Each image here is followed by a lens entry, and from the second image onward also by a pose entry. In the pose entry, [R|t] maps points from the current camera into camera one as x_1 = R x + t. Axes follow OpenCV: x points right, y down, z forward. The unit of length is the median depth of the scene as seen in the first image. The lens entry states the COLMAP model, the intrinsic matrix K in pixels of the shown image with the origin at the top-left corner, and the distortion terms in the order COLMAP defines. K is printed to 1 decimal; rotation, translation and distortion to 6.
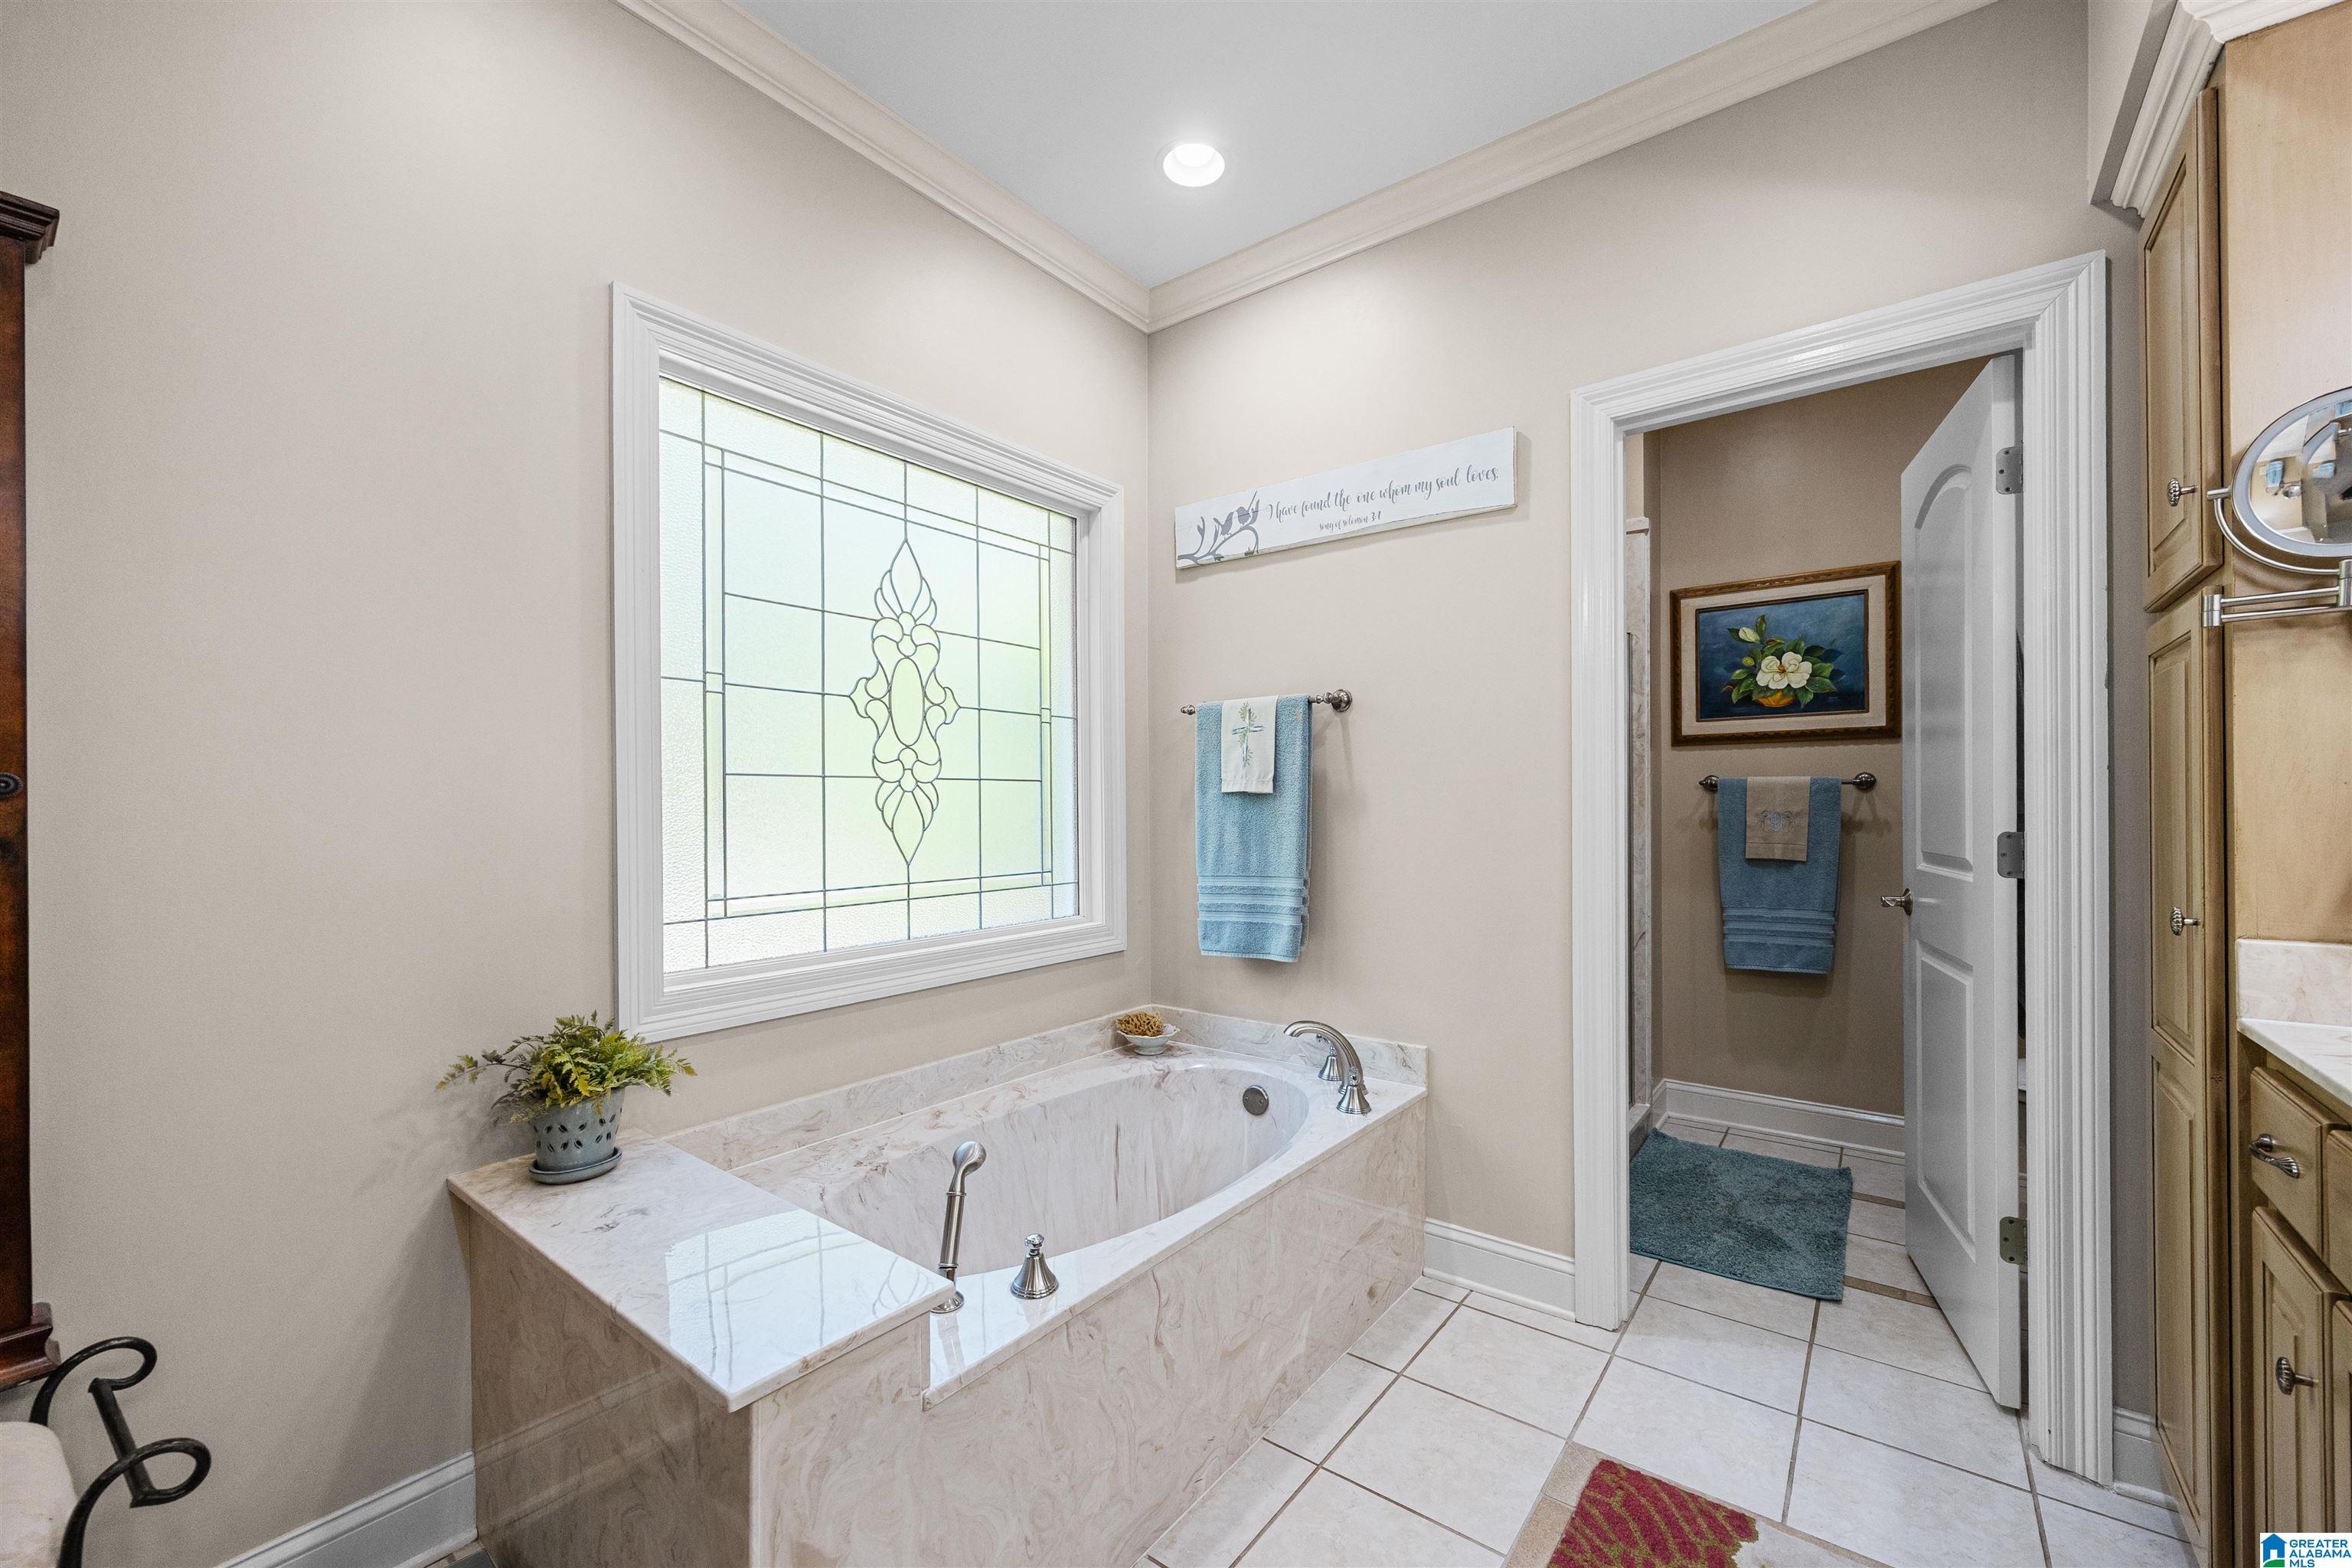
lens RADIAL K [[934.1, 0, 1188.6], [0, 934.1, 810.4], [0, 0, 1]] dist [0.001393, 0.000117]
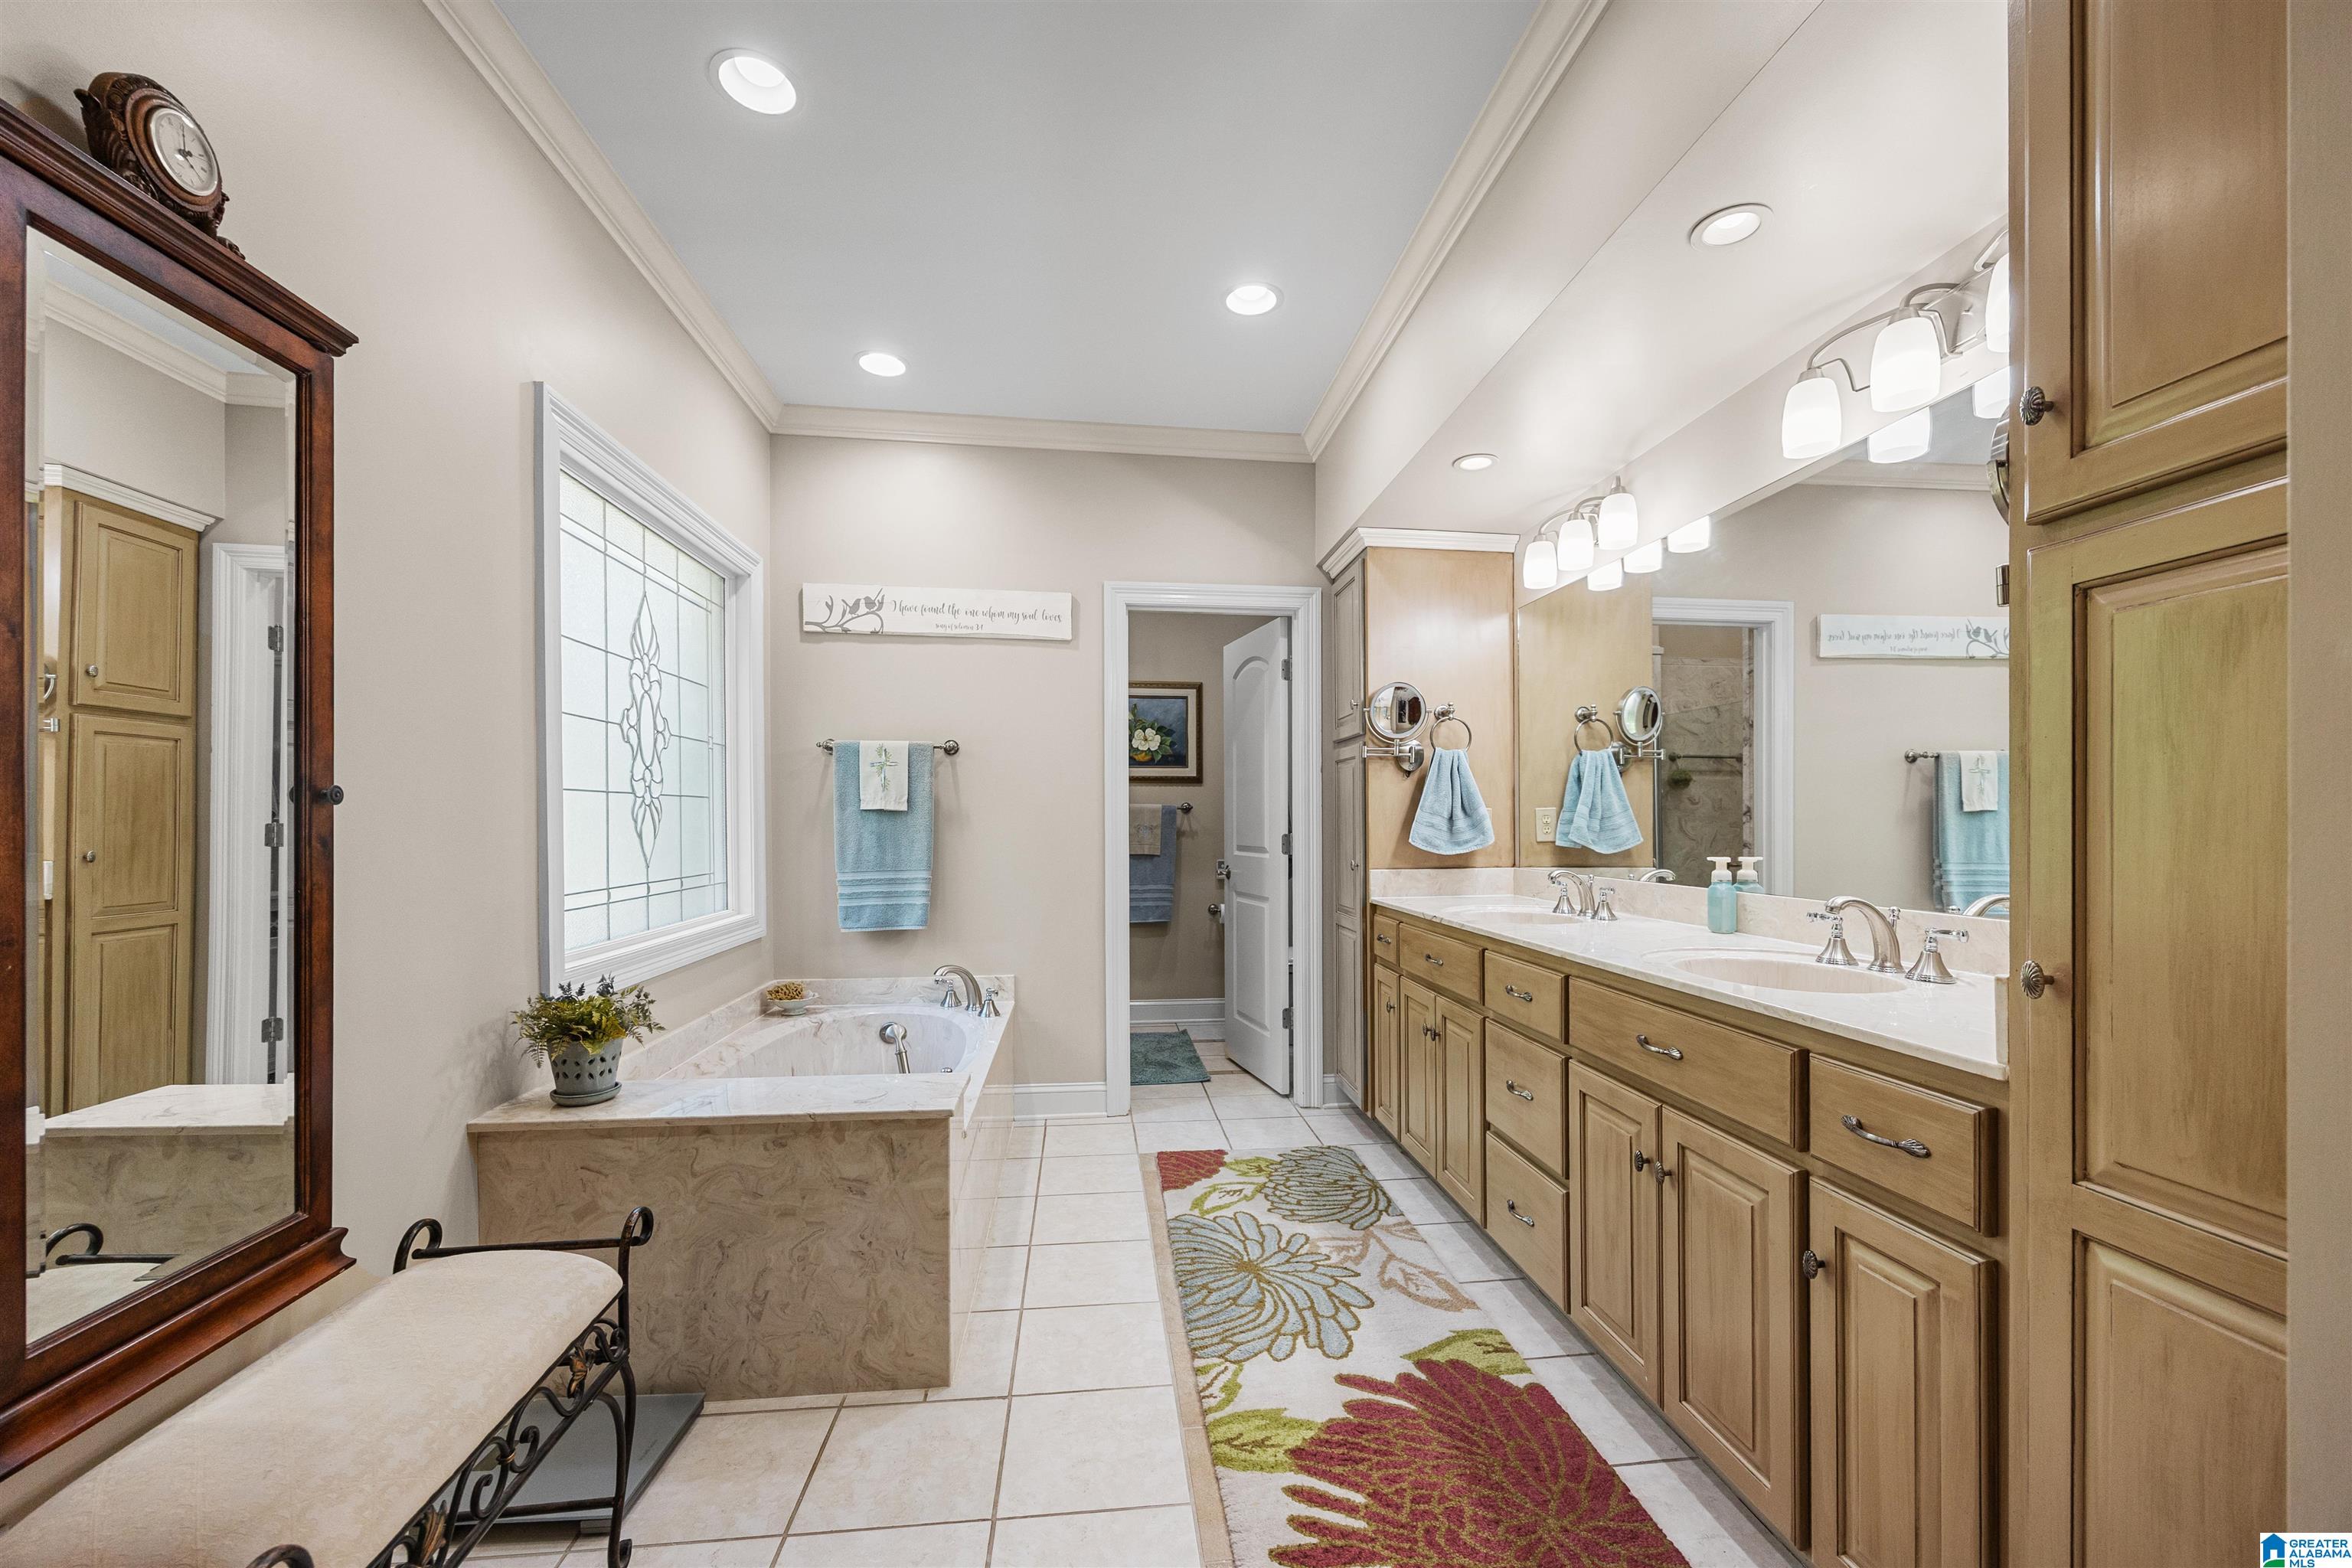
lens RADIAL K [[914.0, 0, 1193.1], [0, 914.0, 825.9], [0, 0, 1]] dist [0.000128, 0.000037]
pose [[0.725054, 0.002378, 0.688688, -0.538583], [-0.002728, 0.999996, -0.000581, 0.004081], [-0.688687, -0.001457, 0.725057, -0.289261]]
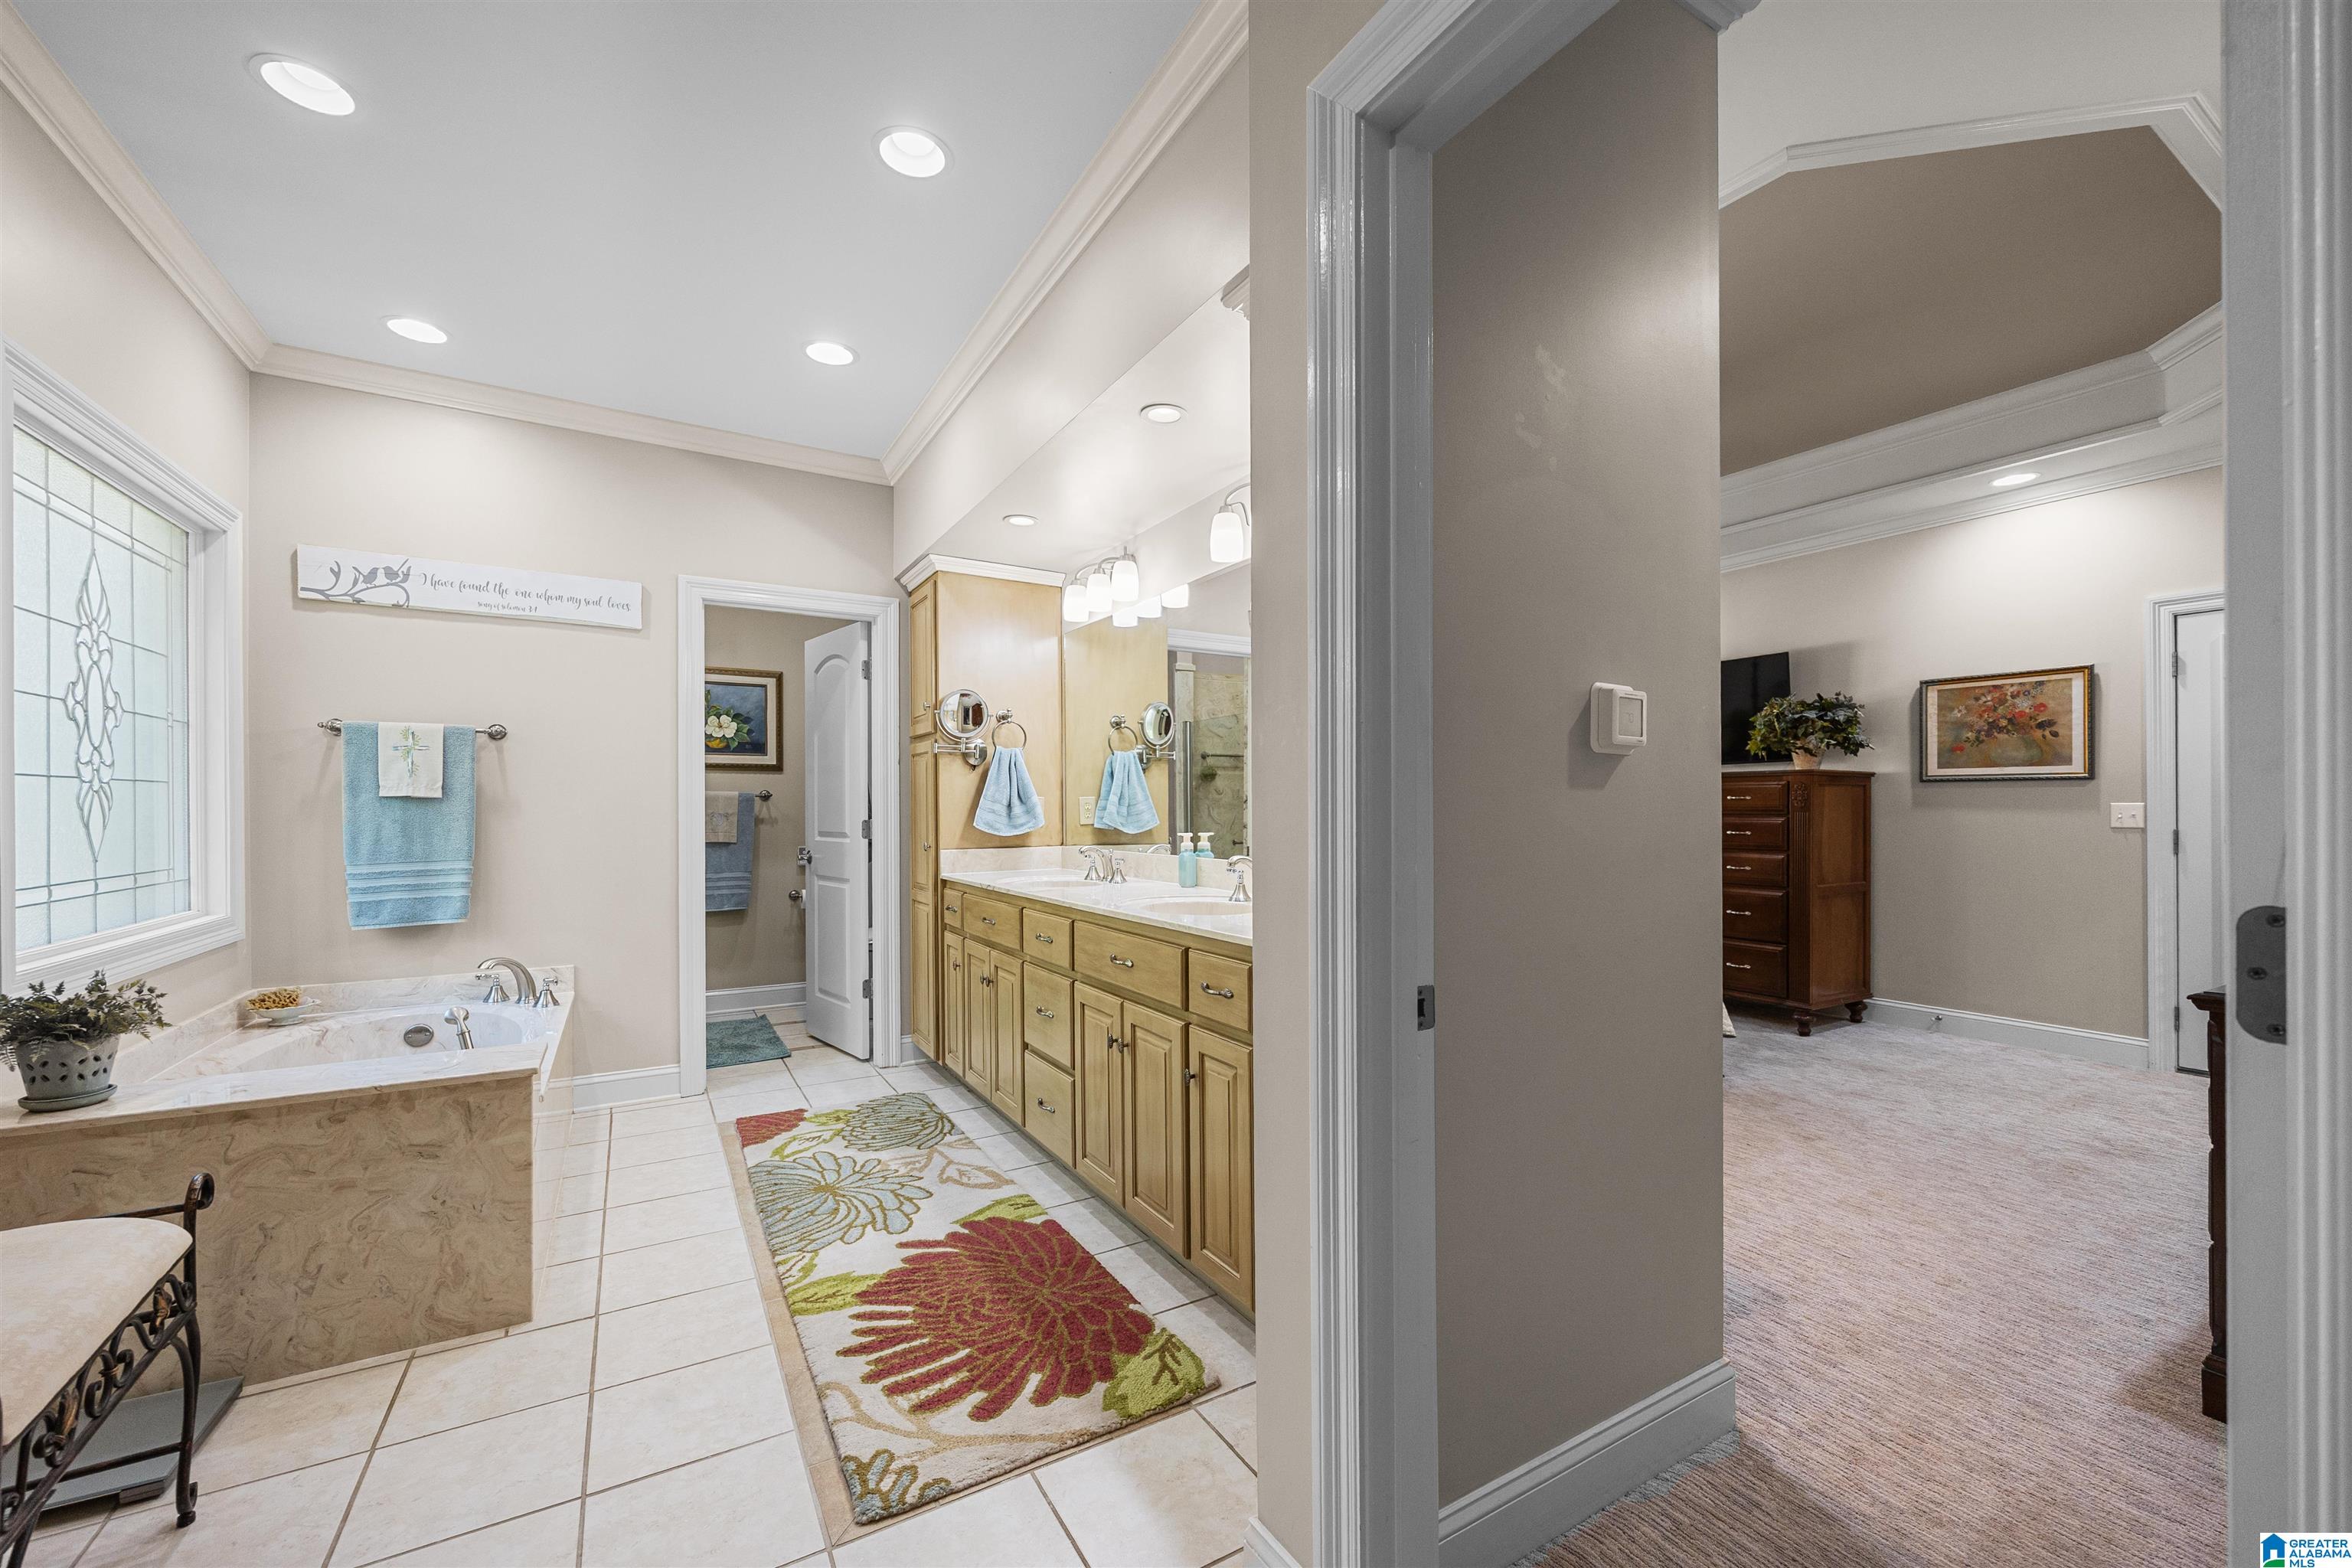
lens RADIAL K [[926.9, 0, 1186.2], [0, 926.9, 803.5], [0, 0, 1]] dist [0.000103, 0.000123]
pose [[0.380623, 0.010172, 0.924674, -0.716923], [0.001911, 0.999929, -0.011786, 0.007216], [-0.924728, 0.006253, 0.380577, -0.473702]]
